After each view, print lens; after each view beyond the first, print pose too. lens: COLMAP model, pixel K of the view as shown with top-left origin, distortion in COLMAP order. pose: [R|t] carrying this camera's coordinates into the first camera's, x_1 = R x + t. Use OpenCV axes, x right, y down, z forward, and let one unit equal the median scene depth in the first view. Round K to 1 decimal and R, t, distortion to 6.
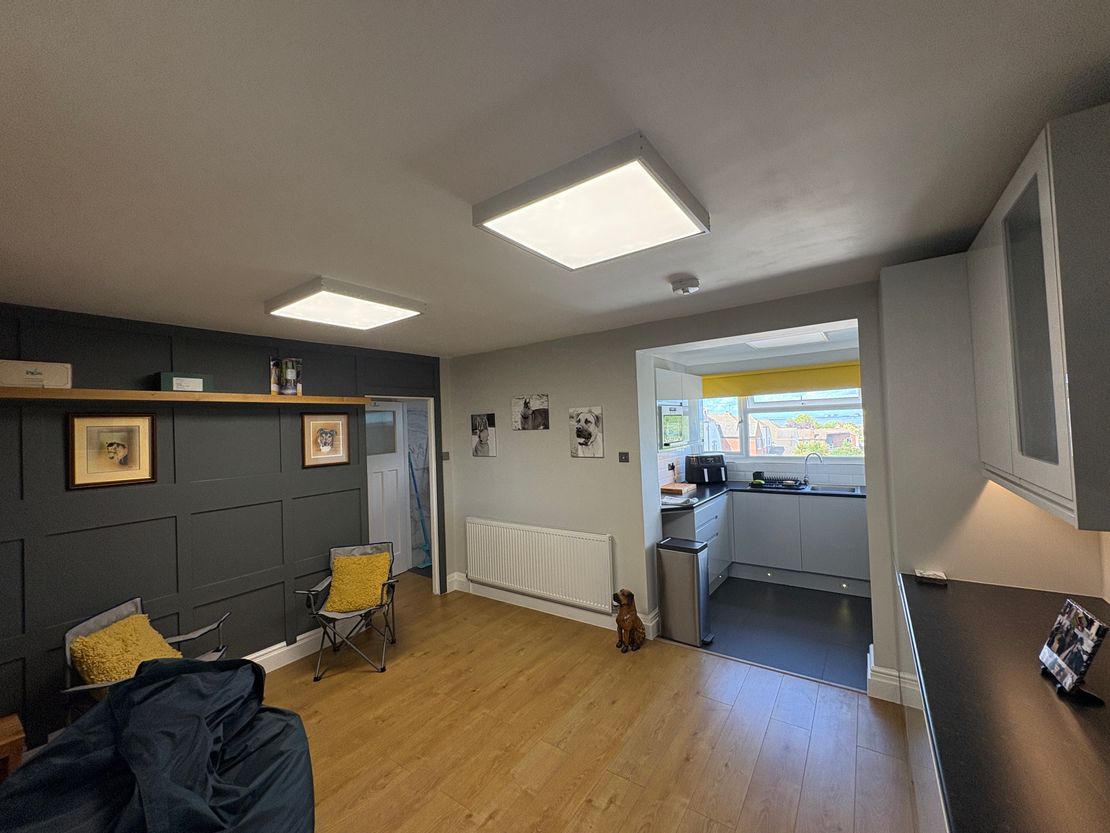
lens RADIAL K [[442.5, 0, 555.0], [0, 442.5, 416.5], [0, 0, 1]] dist [0.004234, -0.000495]
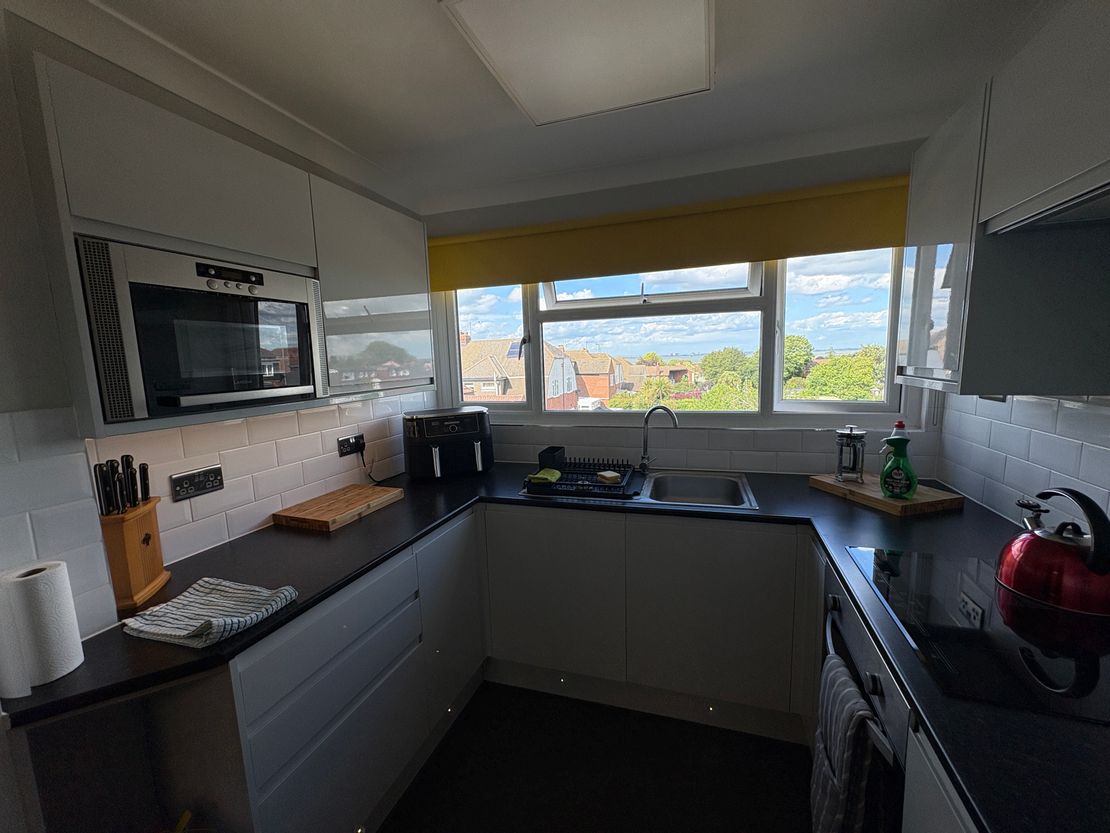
lens RADIAL K [[442.5, 0, 555.0], [0, 442.5, 416.5], [0, 0, 1]] dist [0.004234, -0.000495]
pose [[0.955823, -0.034309, 0.291932, 0.323569], [-0.006957, 0.990246, 0.139156, 0.028337], [-0.293859, -0.135039, 0.946262, 0.561766]]
